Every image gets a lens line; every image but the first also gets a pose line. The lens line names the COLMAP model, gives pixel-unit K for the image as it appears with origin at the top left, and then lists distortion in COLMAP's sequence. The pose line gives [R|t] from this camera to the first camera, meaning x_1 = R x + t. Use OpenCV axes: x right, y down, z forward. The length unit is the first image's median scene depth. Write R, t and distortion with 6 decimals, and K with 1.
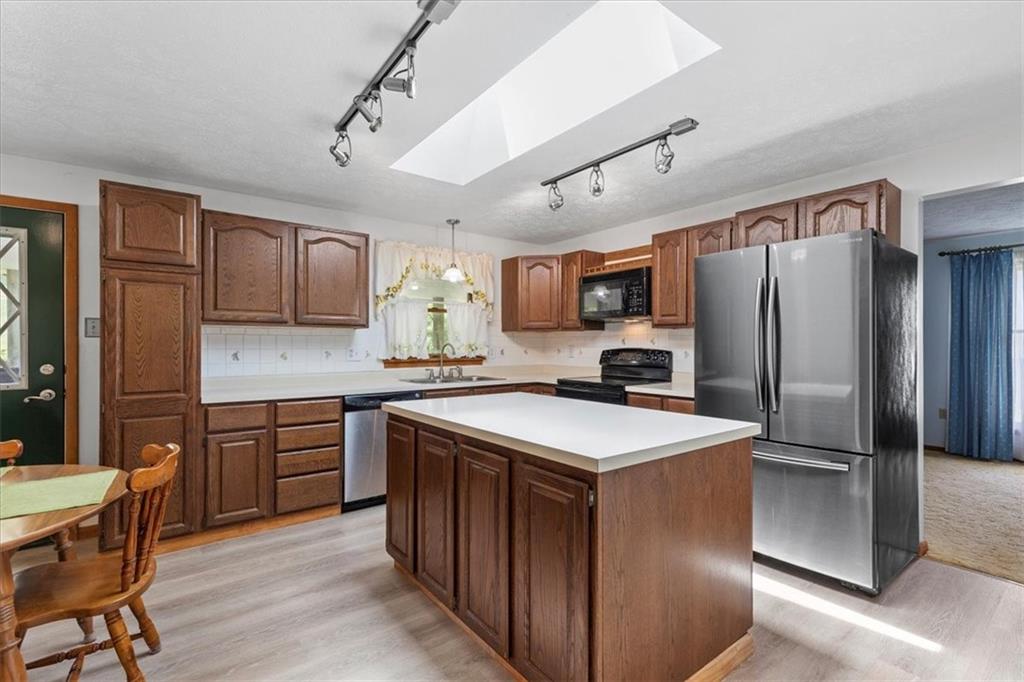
lens RADIAL K [[461.7, 0, 515.7], [0, 461.7, 342.0], [0, 0, 1]] dist [0.007626, -0.000330]
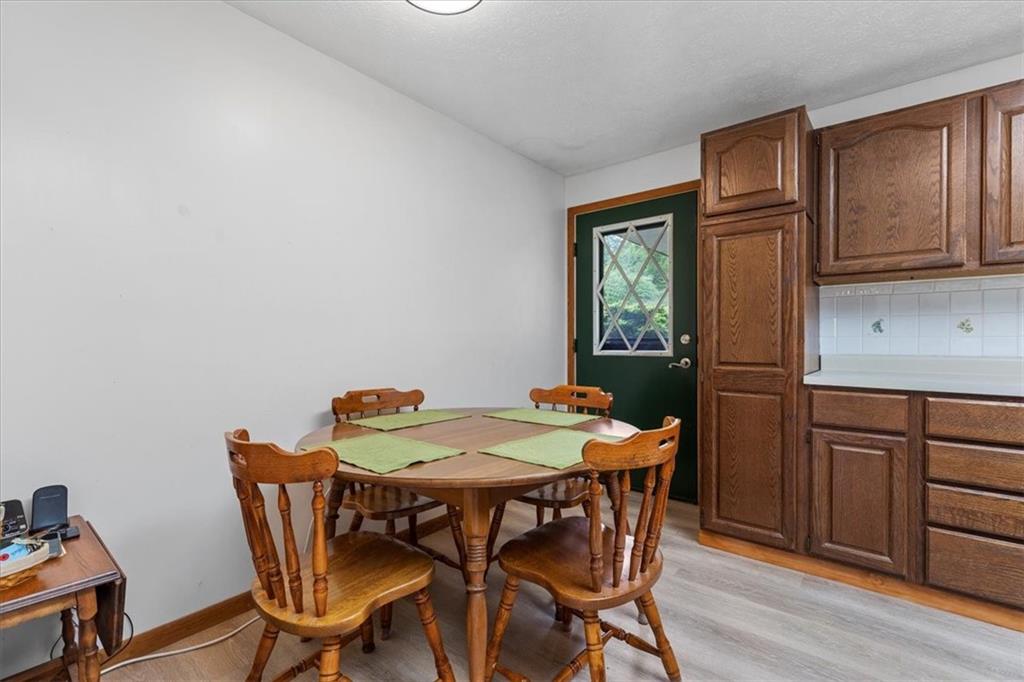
lens RADIAL K [[461.7, 0, 511.3], [0, 461.7, 342.5], [0, 0, 1]] dist [0.007626, -0.000330]
pose [[0.230171, 0.004003, -0.973142, -0.061900], [0.004962, 0.999974, 0.005288, 0.060213], [0.973138, -0.006046, 0.230145, 0.371507]]
